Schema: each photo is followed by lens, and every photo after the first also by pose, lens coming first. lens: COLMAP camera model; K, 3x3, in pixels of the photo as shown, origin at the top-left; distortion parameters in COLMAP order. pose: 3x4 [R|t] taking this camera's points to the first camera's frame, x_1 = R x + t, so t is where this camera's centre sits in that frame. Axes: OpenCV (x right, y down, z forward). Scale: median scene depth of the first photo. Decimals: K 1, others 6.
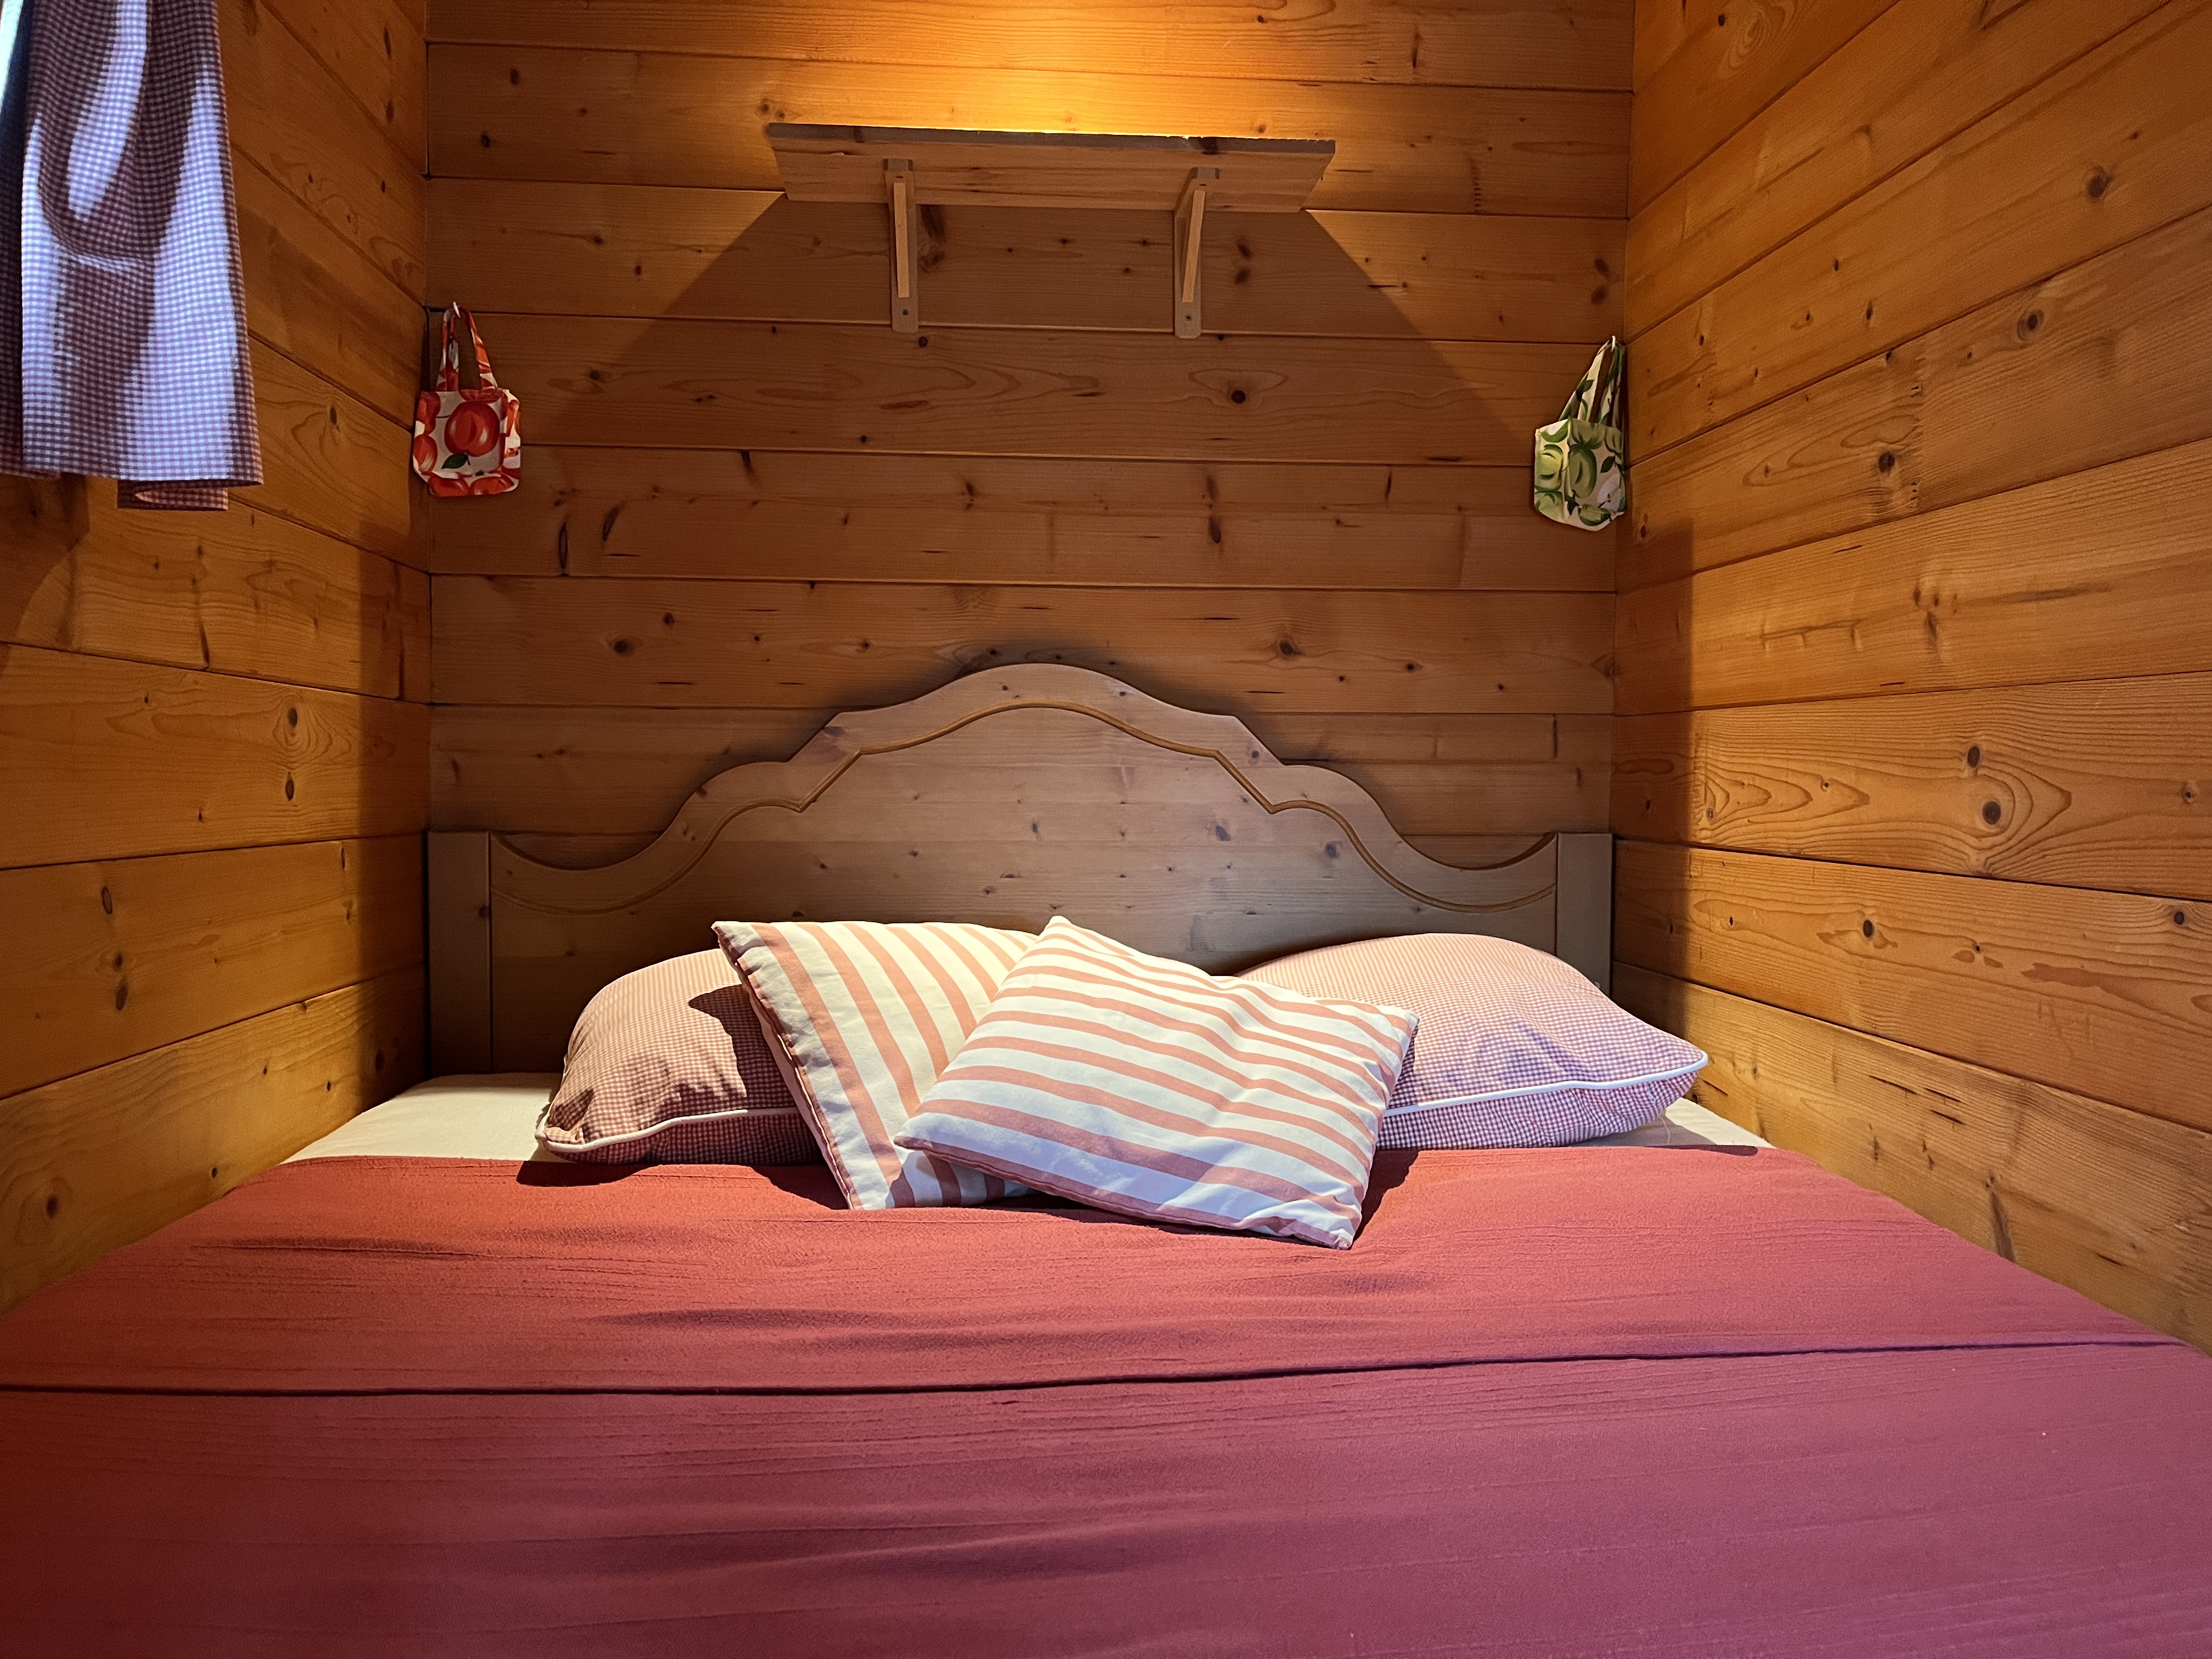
lens RADIAL K [[1694.3, 0, 1113.1], [0, 1694.3, 823.0], [0, 0, 1]] dist [0.052212, -0.061850]
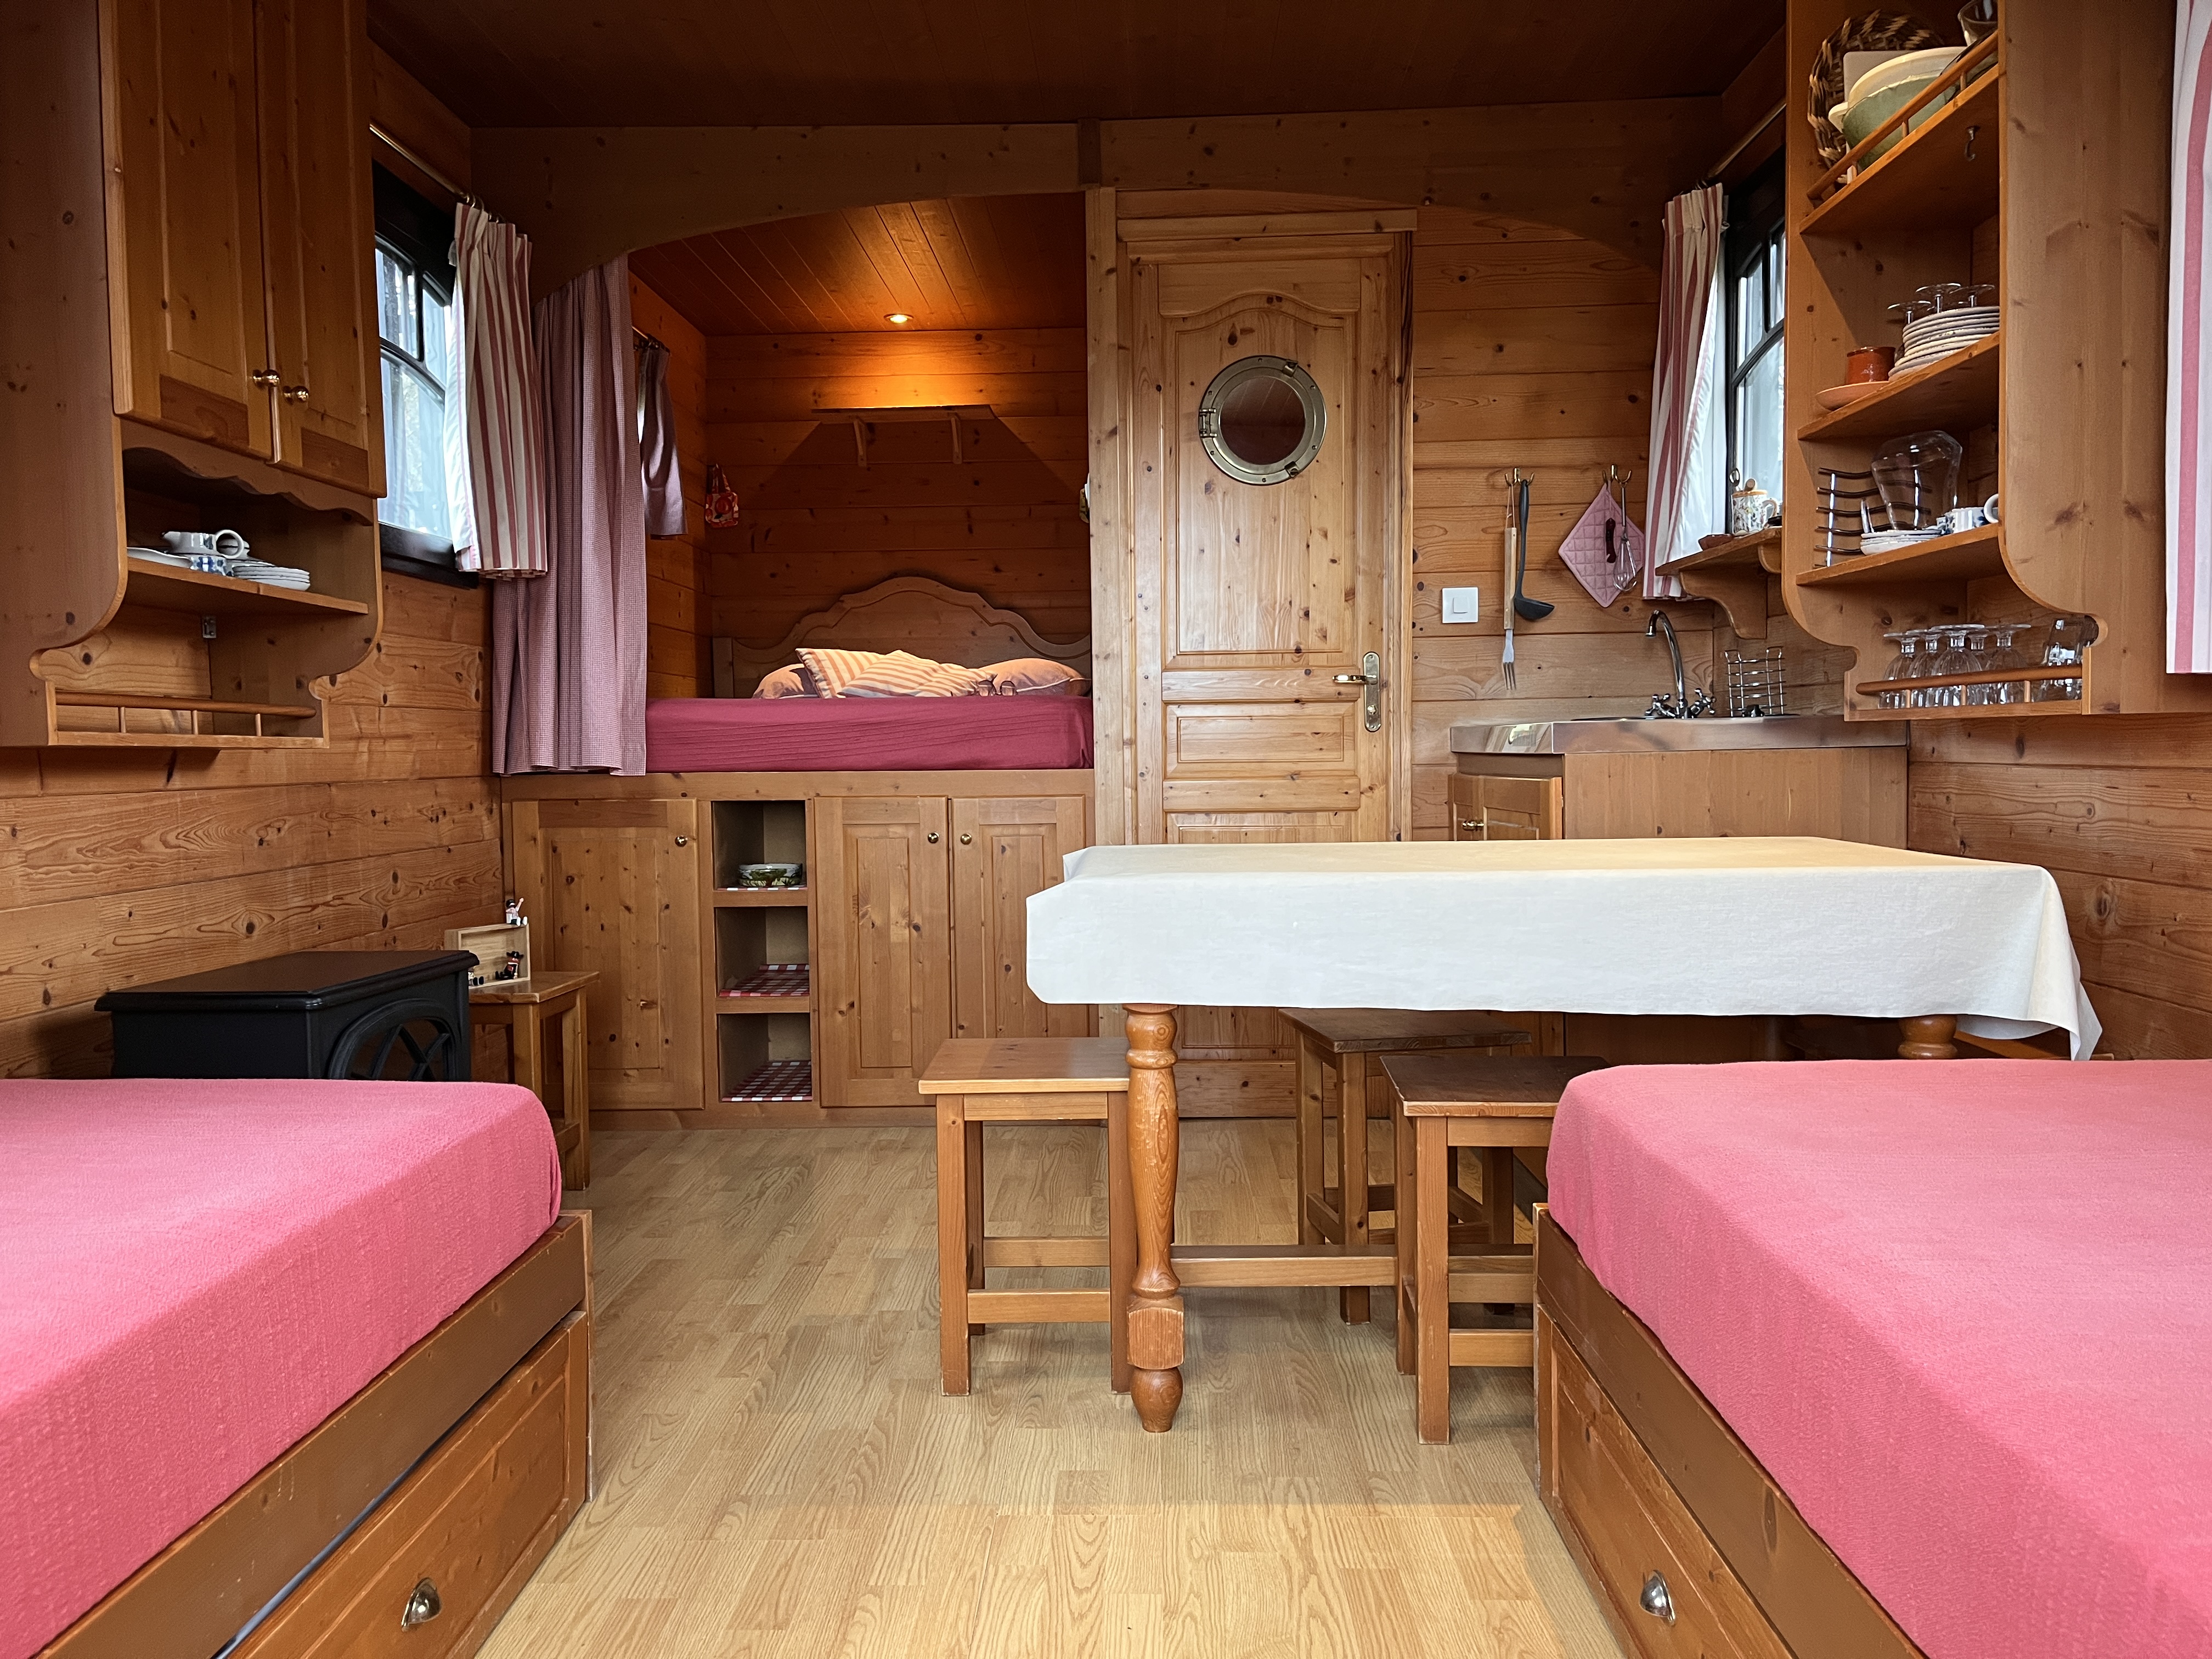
lens RADIAL K [[1694.3, 0, 1100.7], [0, 1694.3, 833.7], [0, 0, 1]] dist [0.052212, -0.061850]
pose [[0.992752, -0.015185, -0.119219, 0.638728], [0.017751, 0.999632, 0.020494, 0.301564], [0.118864, -0.022462, 0.992656, -1.923386]]
